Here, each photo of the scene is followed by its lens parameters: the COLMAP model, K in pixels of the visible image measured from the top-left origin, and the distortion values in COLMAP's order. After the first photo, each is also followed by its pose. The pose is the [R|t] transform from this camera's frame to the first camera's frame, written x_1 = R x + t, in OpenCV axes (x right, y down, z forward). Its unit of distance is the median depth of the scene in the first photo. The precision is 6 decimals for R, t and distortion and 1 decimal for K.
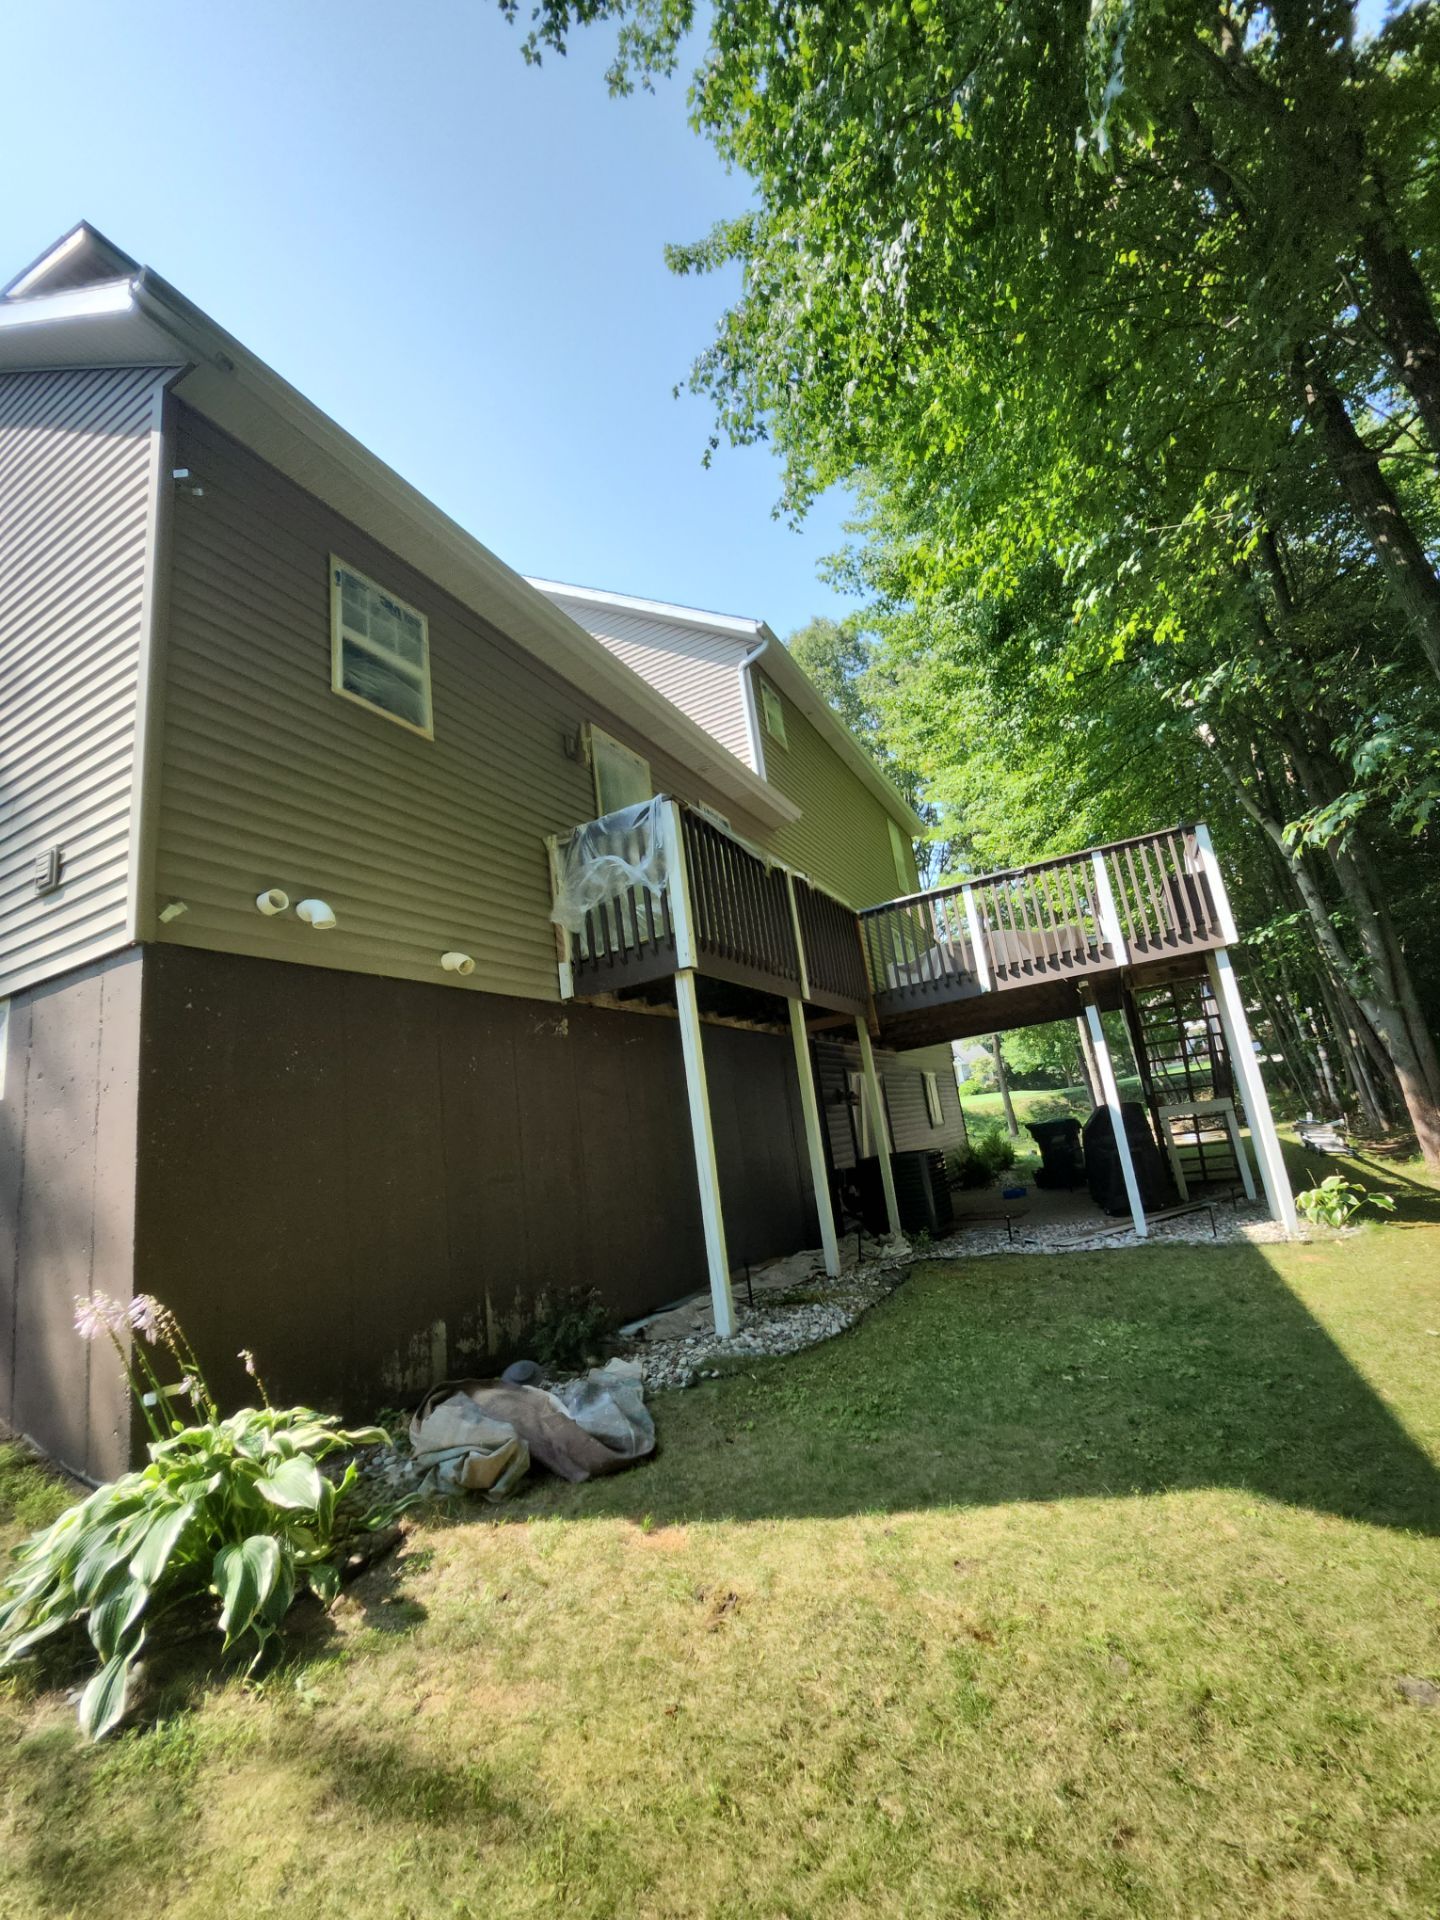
lens RADIAL K [[788.6, 0, 729.3], [0, 788.6, 970.6], [0, 0, 1]] dist [-0.015950, -0.000177]
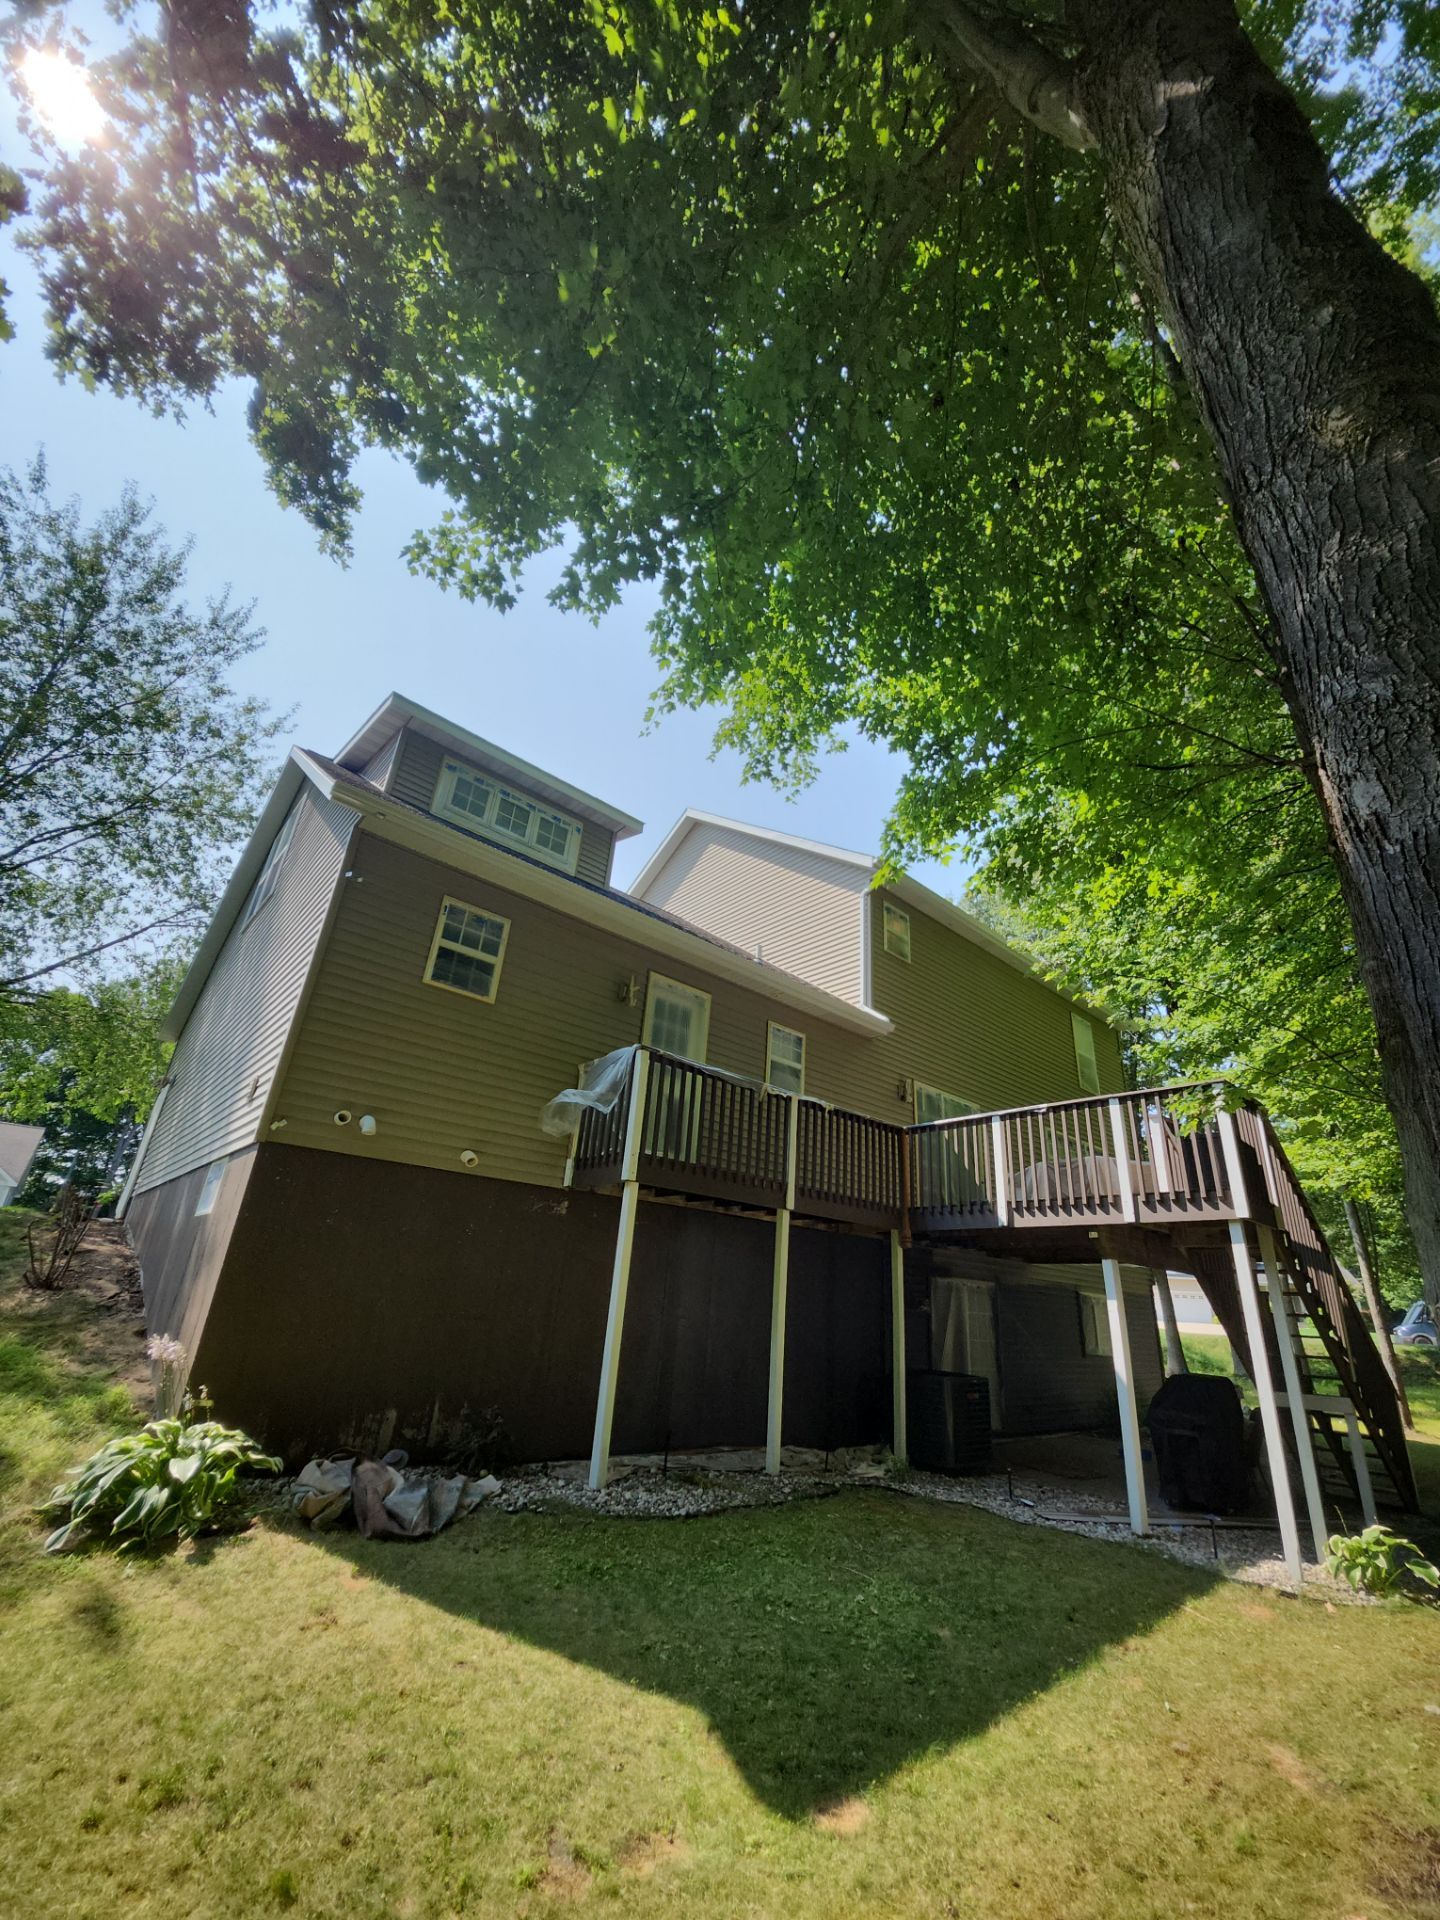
lens RADIAL K [[768.0, 0, 720.0], [0, 768.0, 960.0], [0, 0, 1]] dist [-0.011777, -0.000327]
pose [[0.906187, 0.019768, -0.422415, 0.747204], [-0.100053, 0.980568, -0.168750, -0.195387], [0.410870, 0.195183, 0.890555, -0.187148]]
